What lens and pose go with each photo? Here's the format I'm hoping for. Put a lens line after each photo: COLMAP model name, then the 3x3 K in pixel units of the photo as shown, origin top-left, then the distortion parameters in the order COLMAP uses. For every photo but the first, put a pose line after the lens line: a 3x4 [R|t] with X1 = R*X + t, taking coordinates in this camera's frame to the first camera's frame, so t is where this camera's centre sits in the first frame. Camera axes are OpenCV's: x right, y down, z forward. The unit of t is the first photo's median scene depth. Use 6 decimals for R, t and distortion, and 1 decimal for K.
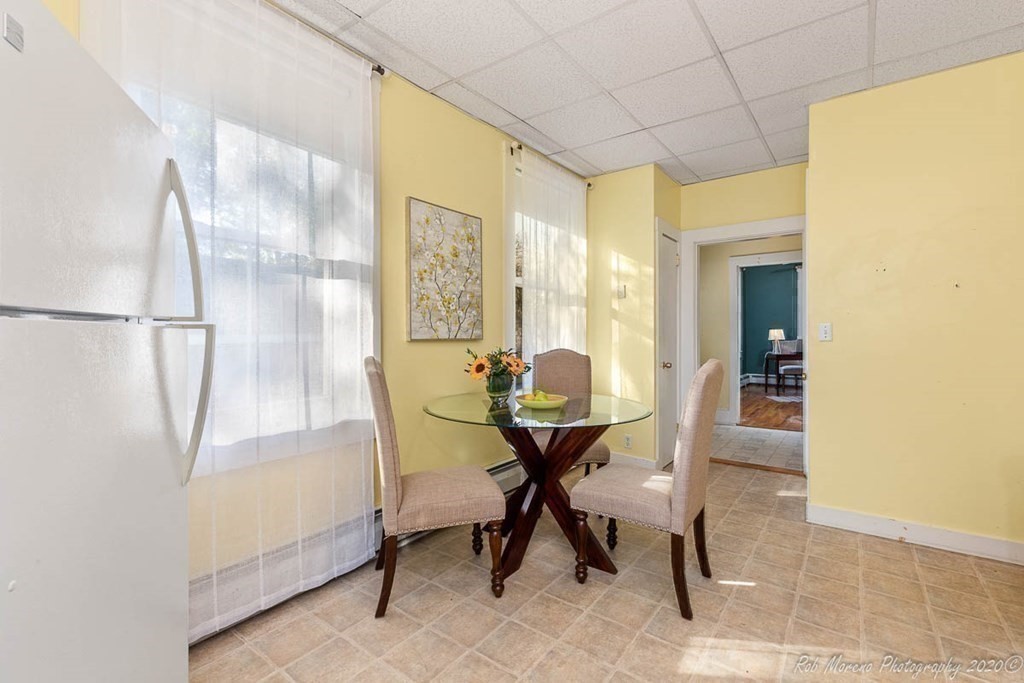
lens RADIAL K [[461.8, 0, 516.5], [0, 461.8, 327.2], [0, 0, 1]] dist [-0.000179, 0.000294]
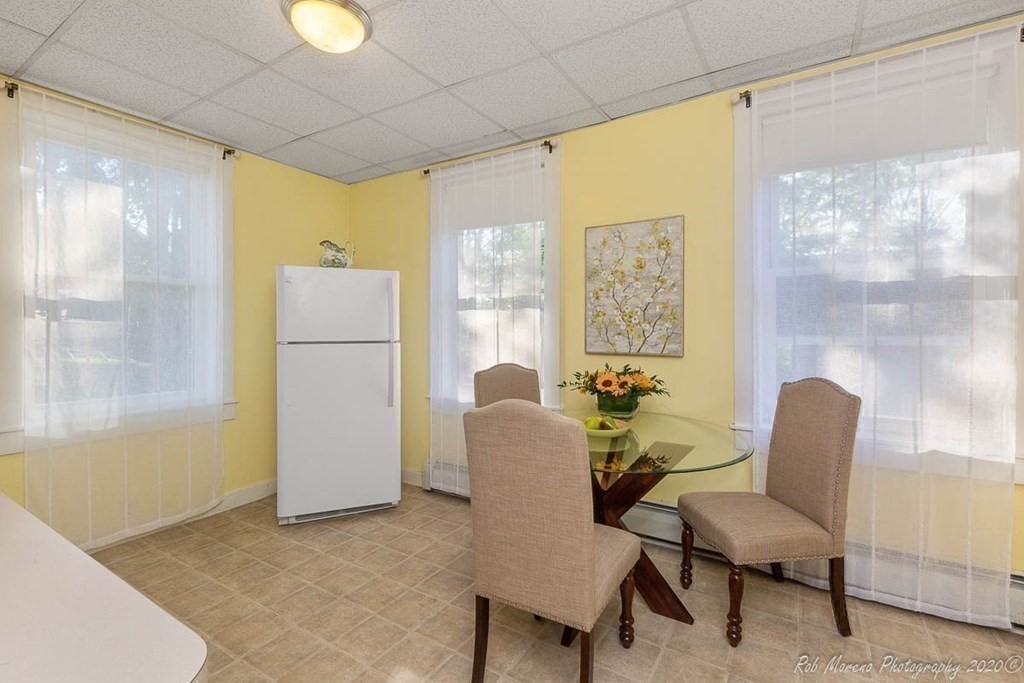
lens RADIAL K [[461.8, 0, 516.5], [0, 461.8, 327.2], [0, 0, 1]] dist [-0.000179, 0.000294]
pose [[0.075689, -0.007907, -0.997100, 0.844672], [0.015566, 0.999856, -0.006747, -0.028045], [0.997010, -0.015011, 0.075801, 0.694371]]
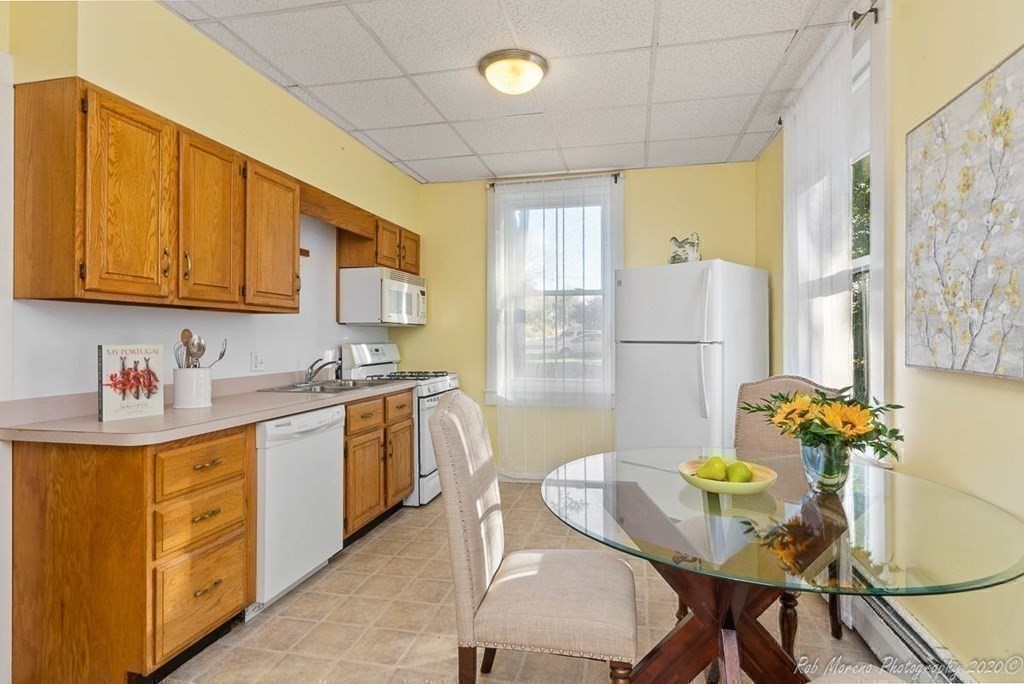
lens RADIAL K [[522.9, 0, 514.5], [0, 522.9, 331.8], [0, 0, 1]] dist [-0.001154, -0.000273]
pose [[-0.918125, -0.002834, -0.396282, 0.496125], [0.006512, 0.999732, -0.022236, -0.005117], [0.396238, -0.022996, -0.917860, 1.343520]]
